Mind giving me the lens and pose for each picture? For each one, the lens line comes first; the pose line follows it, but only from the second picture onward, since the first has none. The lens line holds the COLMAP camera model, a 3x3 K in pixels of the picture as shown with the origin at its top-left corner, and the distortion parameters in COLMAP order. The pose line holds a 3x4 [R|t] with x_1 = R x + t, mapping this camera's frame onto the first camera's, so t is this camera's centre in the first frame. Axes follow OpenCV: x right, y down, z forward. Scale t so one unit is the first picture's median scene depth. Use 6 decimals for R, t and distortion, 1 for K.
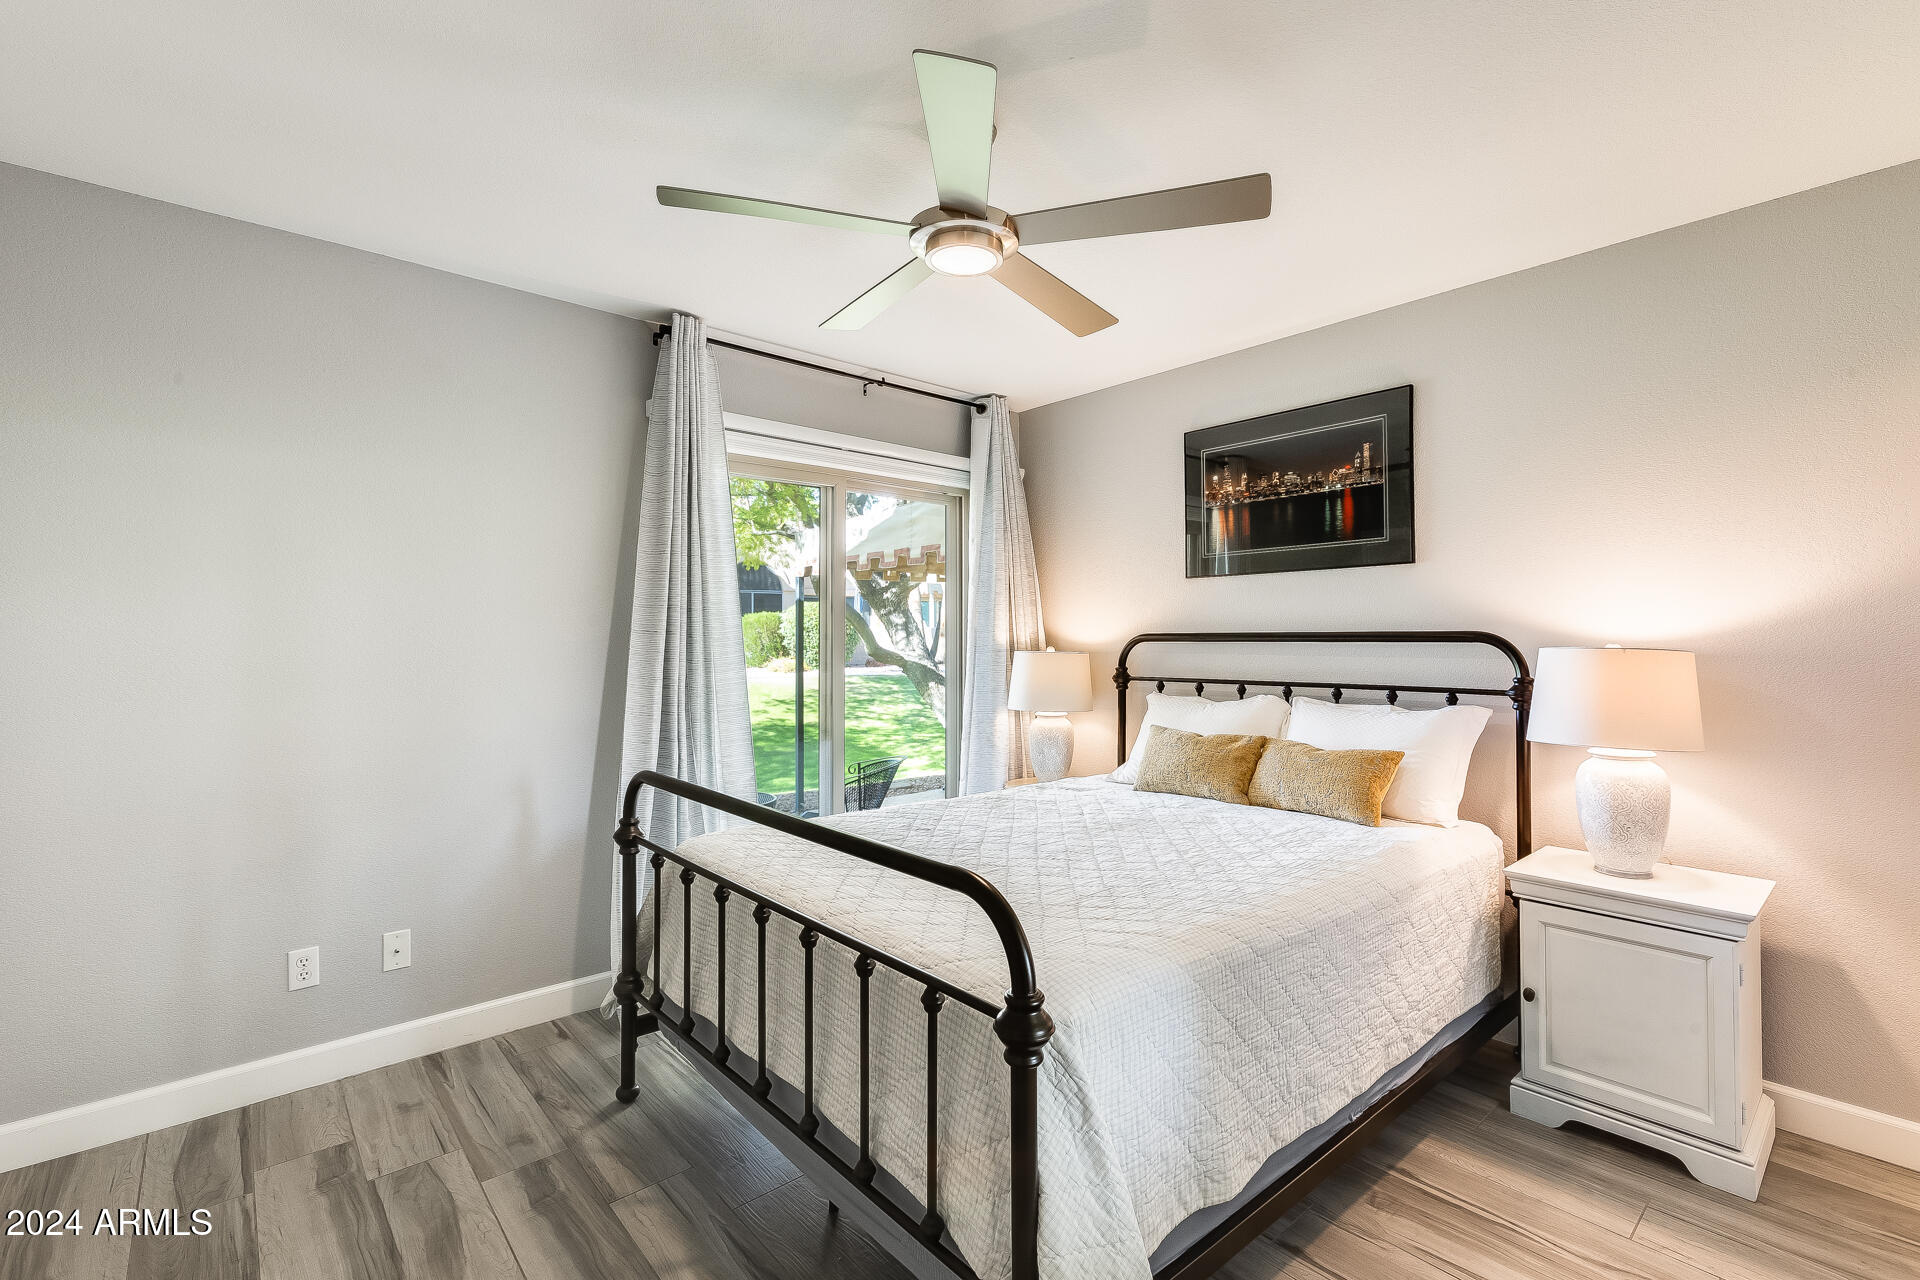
lens RADIAL K [[875.1, 0, 959.9], [0, 875.1, 642.5], [0, 0, 1]] dist [0.000562, 0.000074]
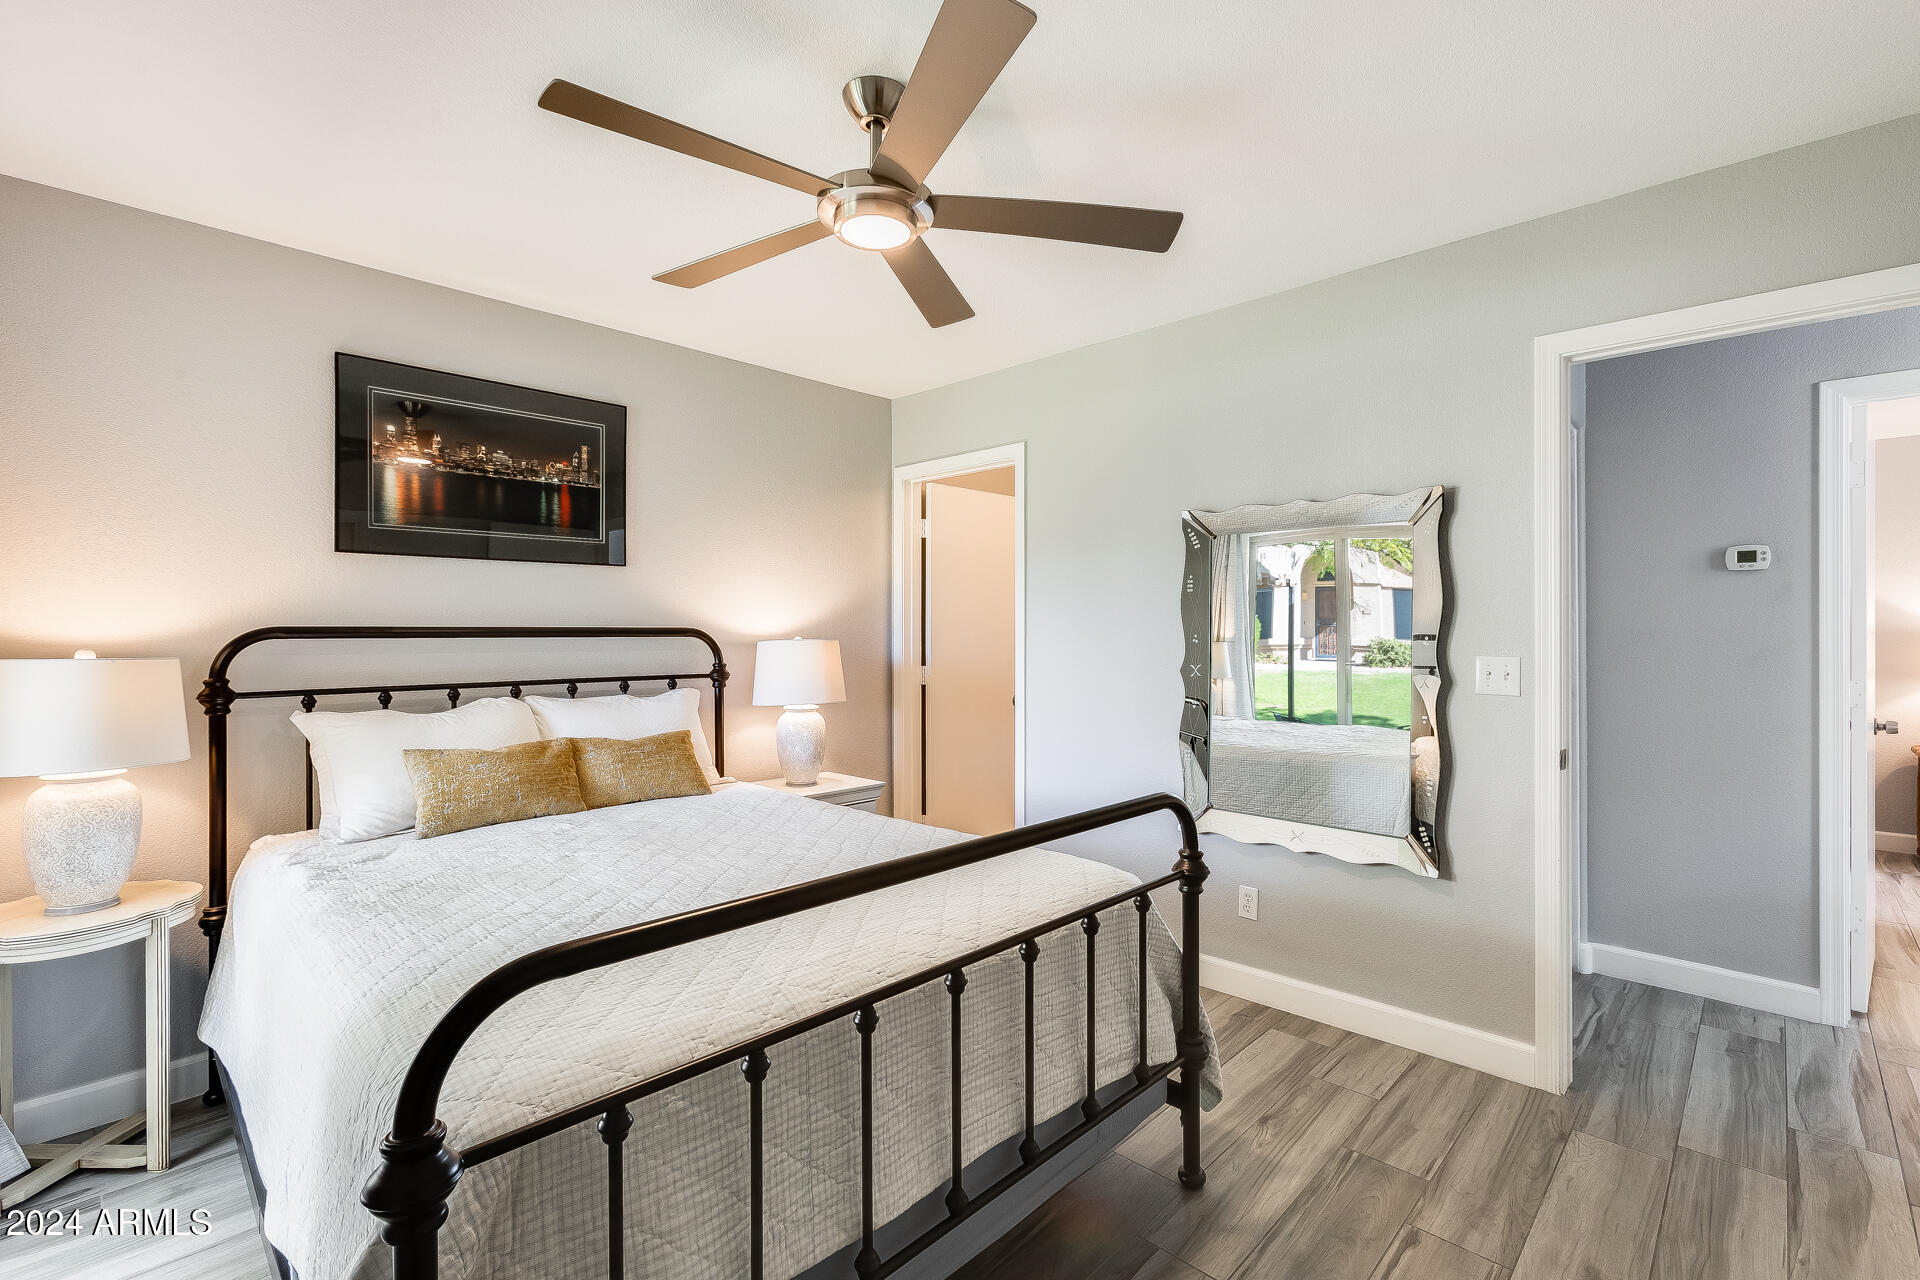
lens RADIAL K [[875.1, 0, 959.8], [0, 875.1, 633.2], [0, 0, 1]] dist [0.000562, 0.000074]
pose [[-0.085645, 0.003925, 0.996318, -0.595691], [0.009232, 0.999952, -0.003146, 0.002108], [-0.996283, 0.008929, -0.085677, 0.633318]]
